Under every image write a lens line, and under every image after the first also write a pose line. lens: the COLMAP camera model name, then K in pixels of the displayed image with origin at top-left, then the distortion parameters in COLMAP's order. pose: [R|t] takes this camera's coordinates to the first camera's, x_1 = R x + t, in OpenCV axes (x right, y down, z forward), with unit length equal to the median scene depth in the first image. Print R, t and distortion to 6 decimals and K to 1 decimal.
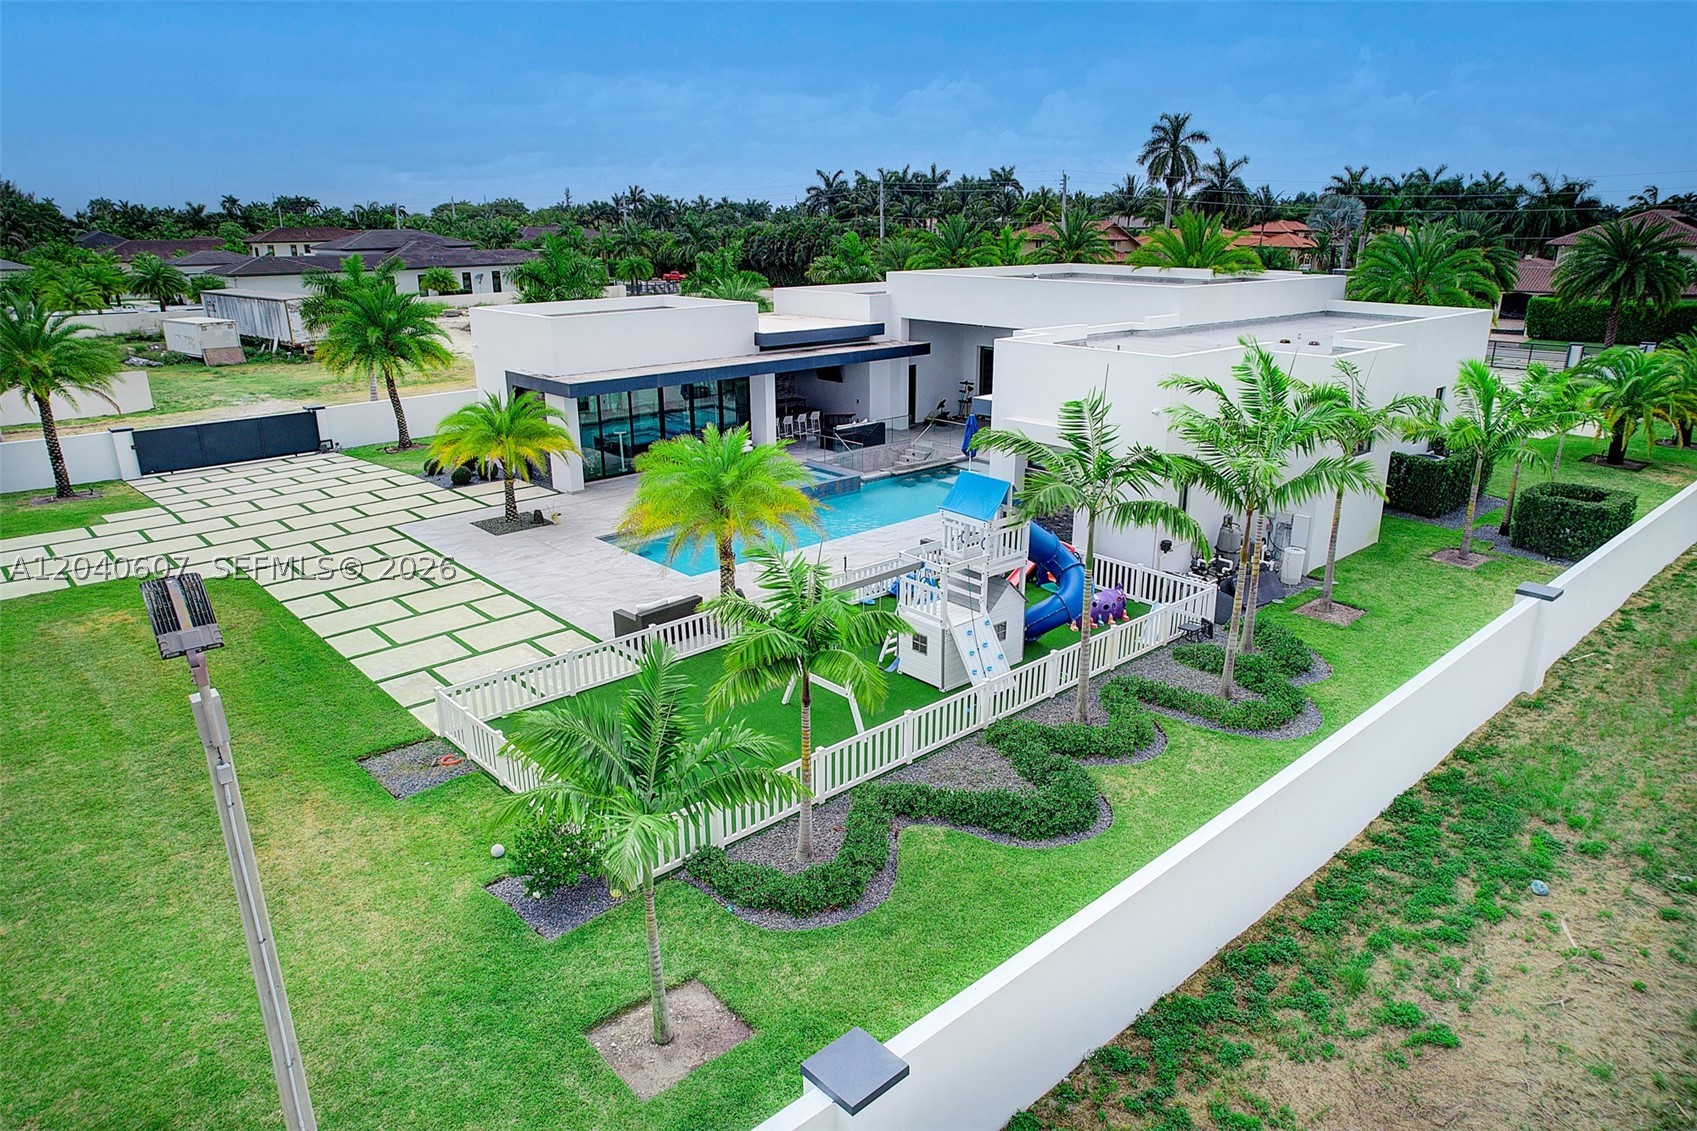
lens RADIAL K [[1083.4, 0, 861.0], [0, 1083.4, 577.5], [0, 0, 1]] dist [-0.080593, 0.074468]
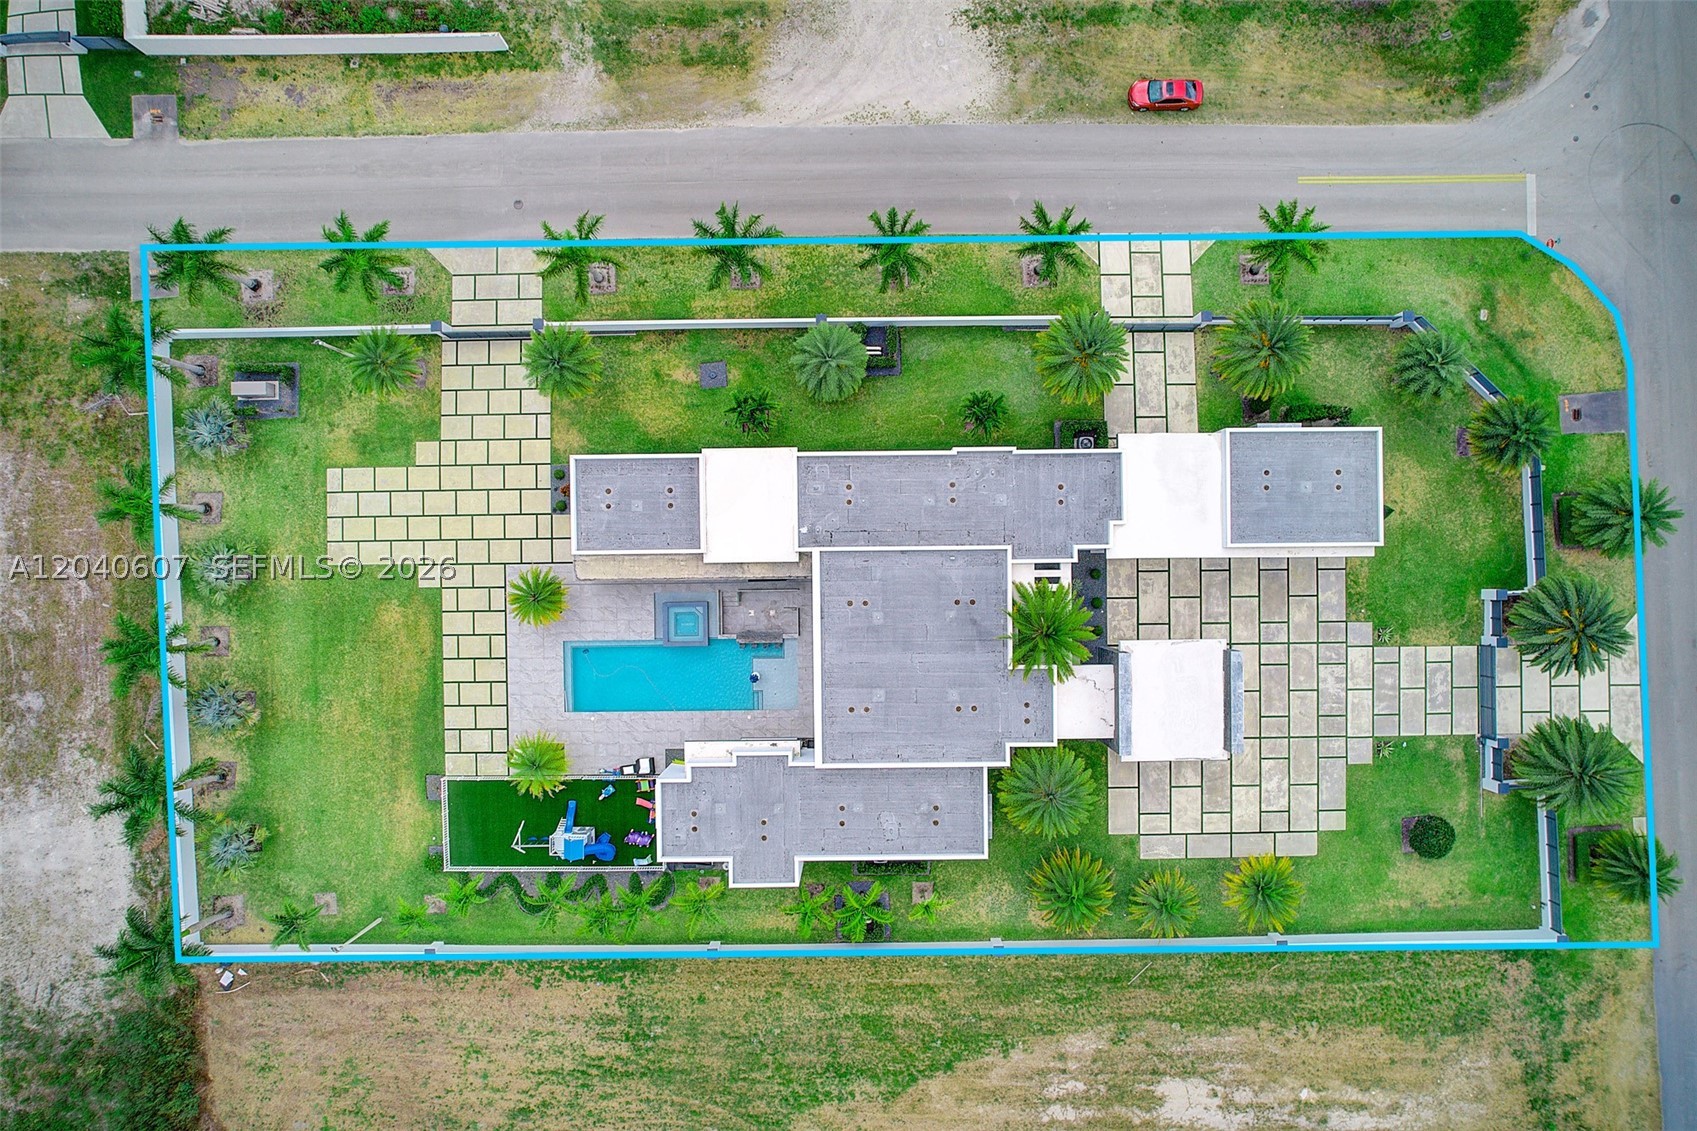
lens RADIAL K [[1083.4, 0, 861.0], [0, 1083.4, 577.5], [0, 0, 1]] dist [-0.080593, 0.074468]
pose [[0.744514, 0.667539, 0.009510, 0.095940], [-0.216027, 0.227409, 0.949535, -1.860802], [0.631689, -0.708997, 0.313516, 0.578246]]
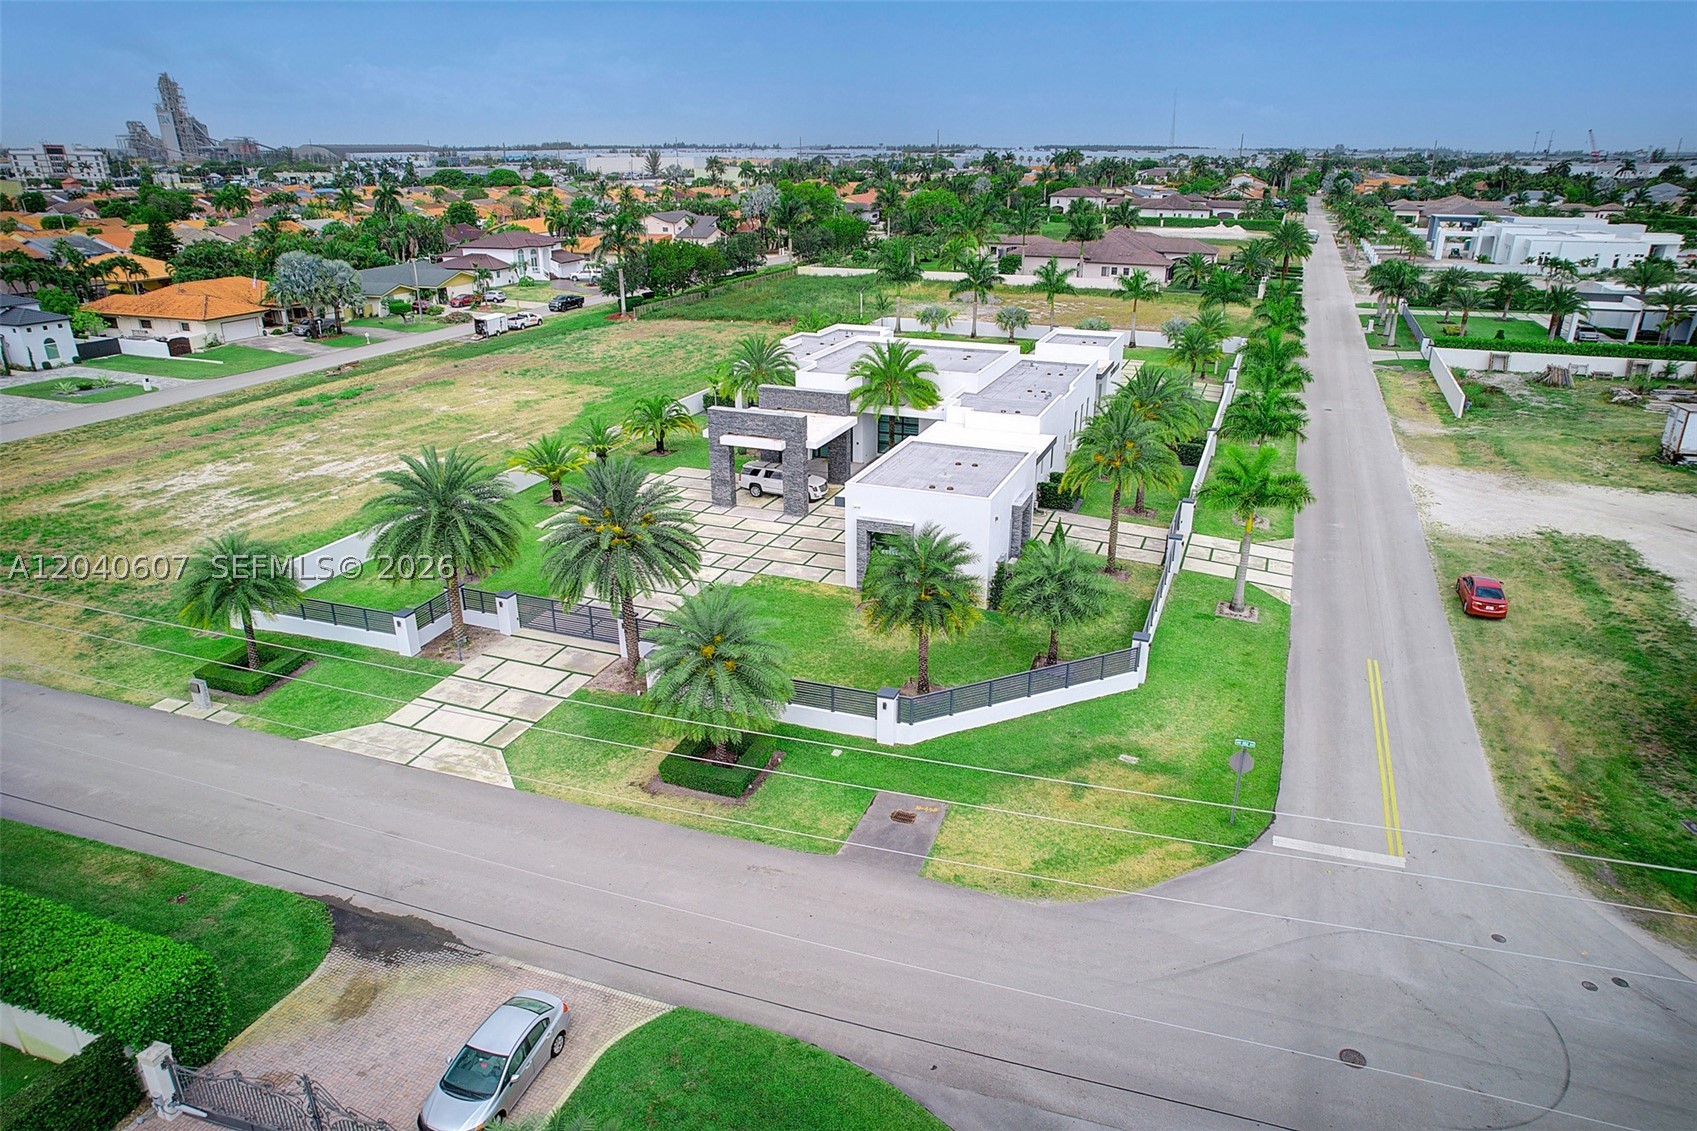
lens RADIAL K [[1083.4, 0, 861.0], [0, 1083.4, 577.5], [0, 0, 1]] dist [-0.080593, 0.074468]
pose [[-0.896642, 0.171790, -0.408070, 1.221344], [-0.136302, 0.769797, 0.623566, -1.214203], [0.421253, 0.614736, -0.666817, 2.601539]]
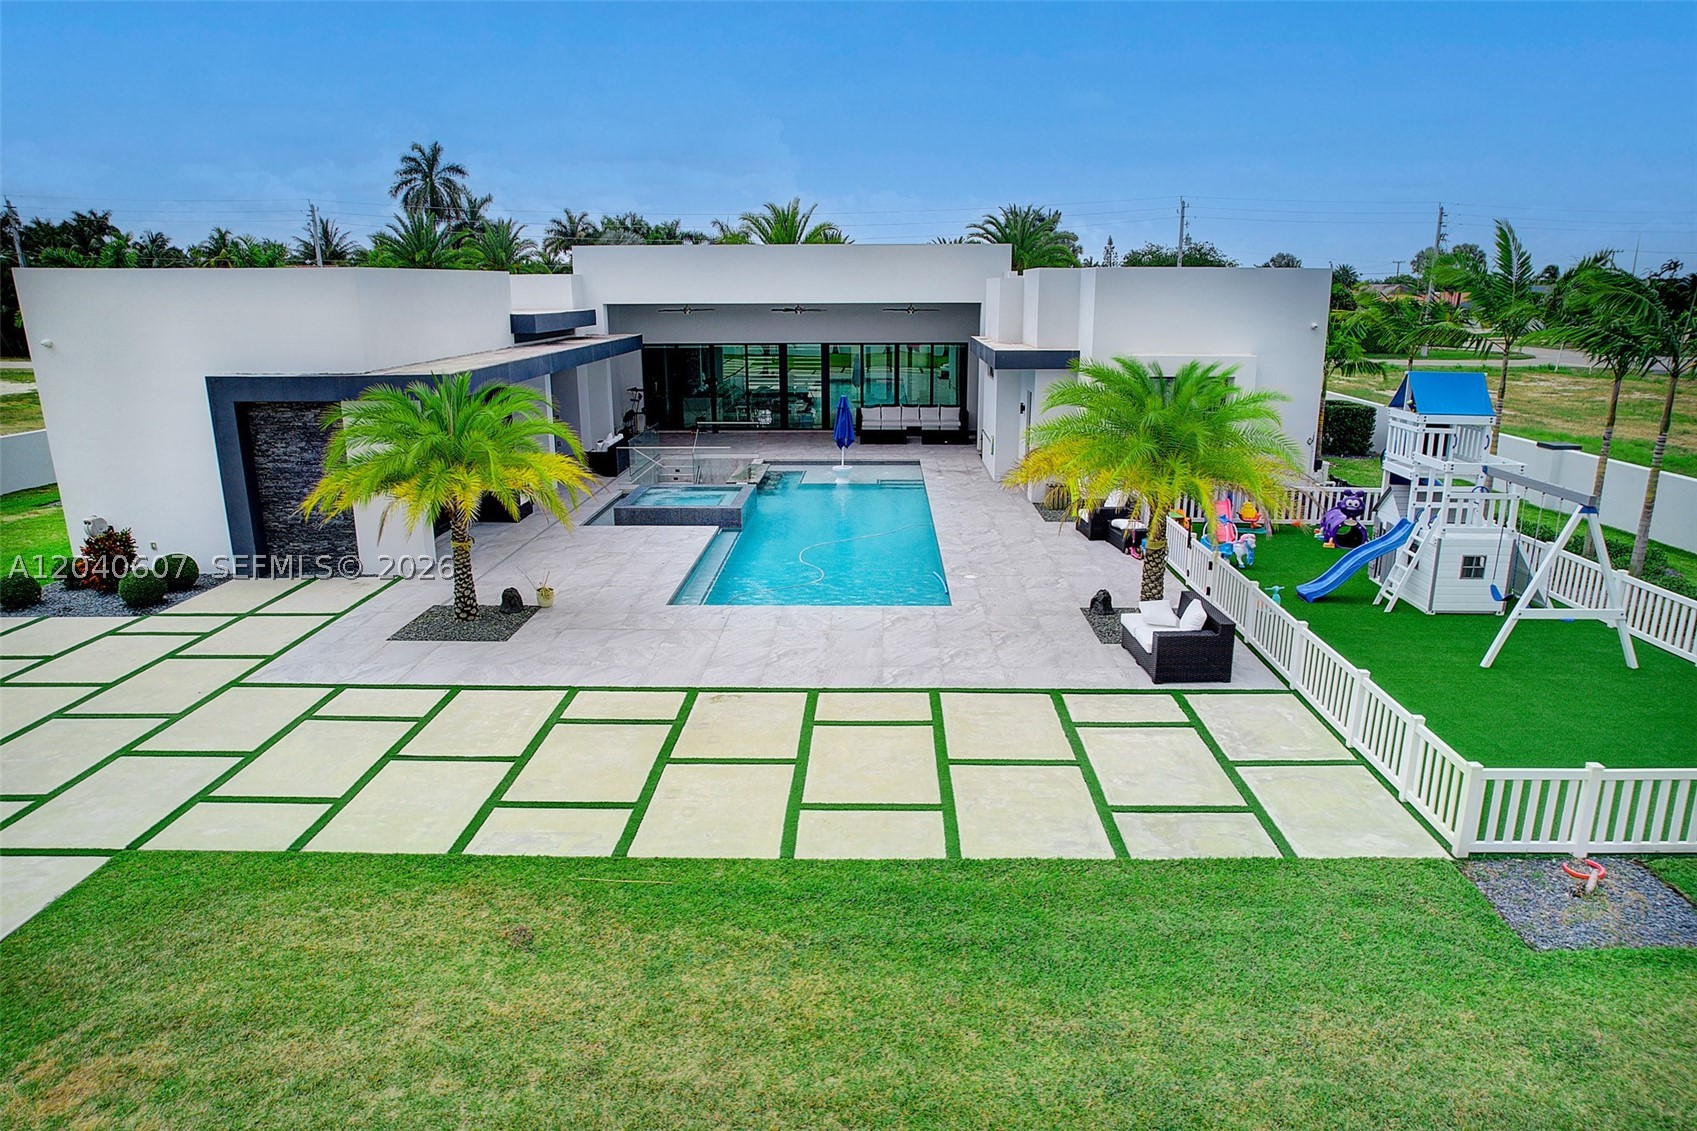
lens RADIAL K [[1083.4, 0, 861.0], [0, 1083.4, 577.5], [0, 0, 1]] dist [-0.080593, 0.074468]
pose [[0.688007, -0.184762, 0.701790, -0.442966], [0.228890, 0.972934, 0.031752, -0.035109], [-0.688662, 0.138787, 0.711676, 0.374422]]
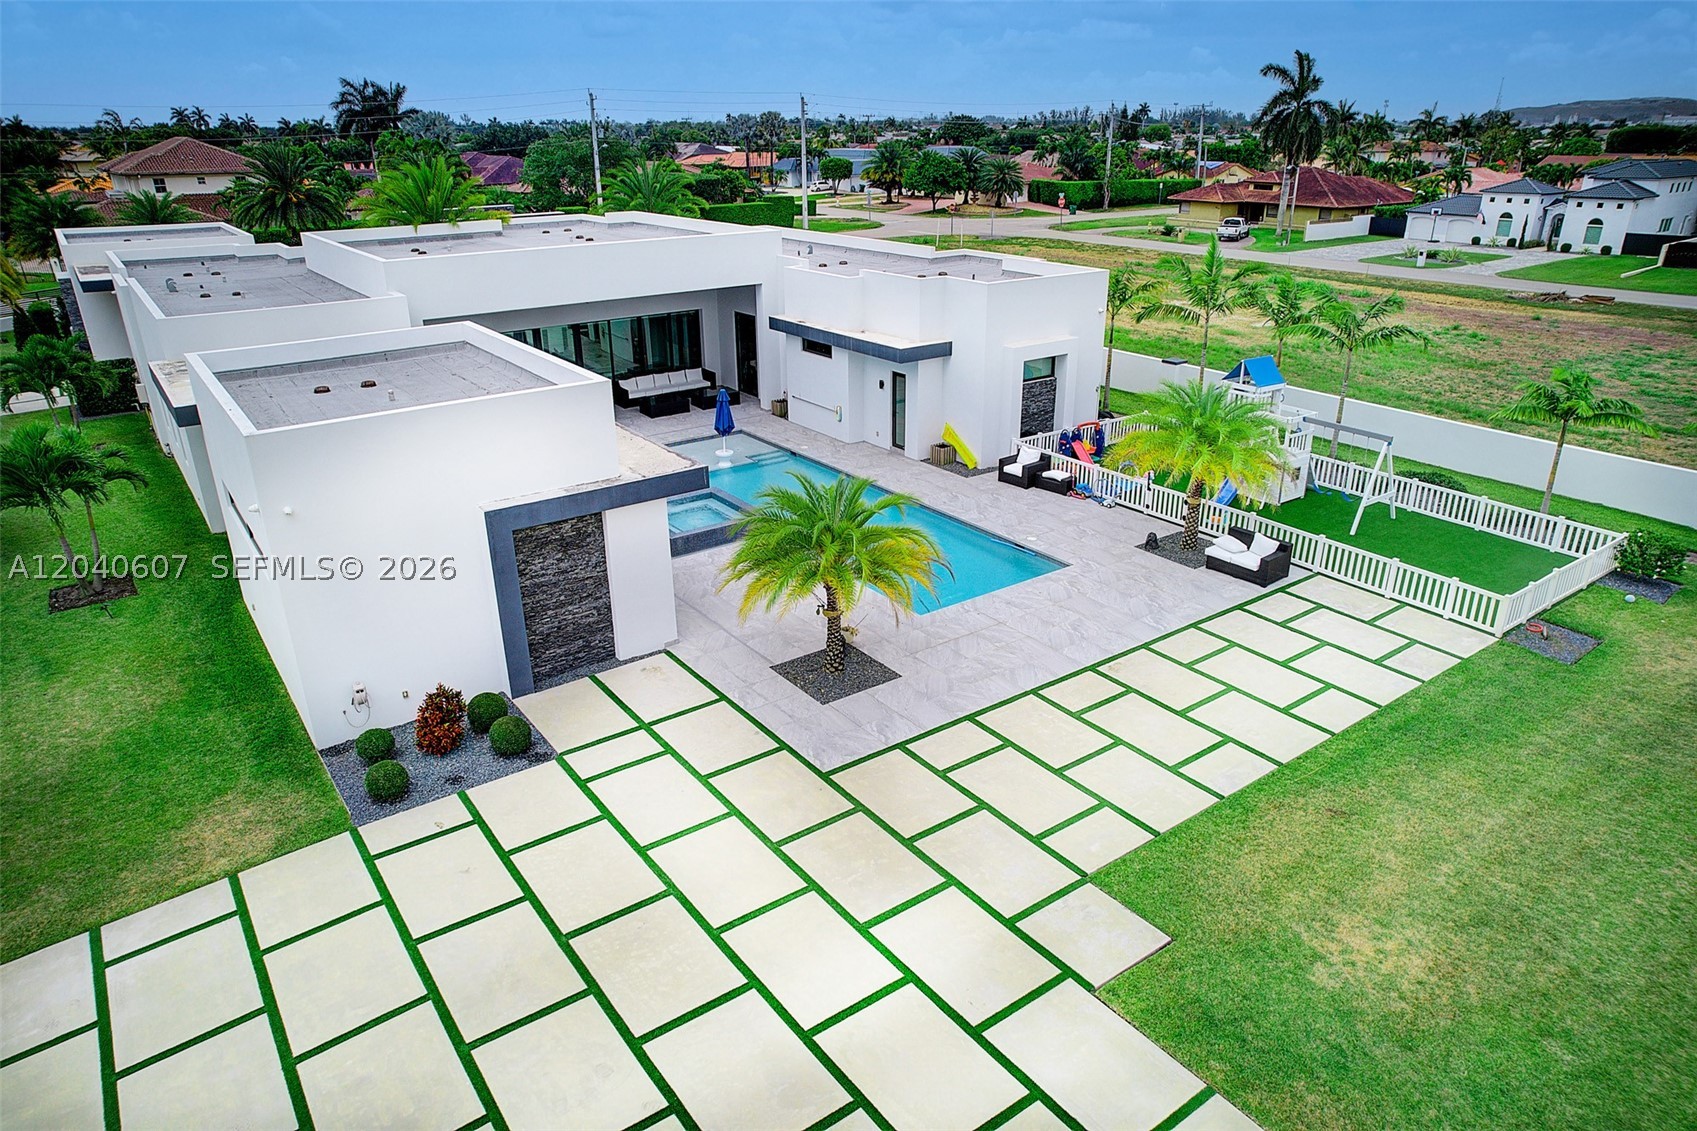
lens RADIAL K [[1083.4, 0, 861.0], [0, 1083.4, 577.5], [0, 0, 1]] dist [-0.080593, 0.074468]
pose [[0.107650, -0.381642, 0.918020, -0.715457], [0.321764, 0.887062, 0.331041, -0.249228], [-0.940680, 0.259749, 0.218291, 0.649358]]
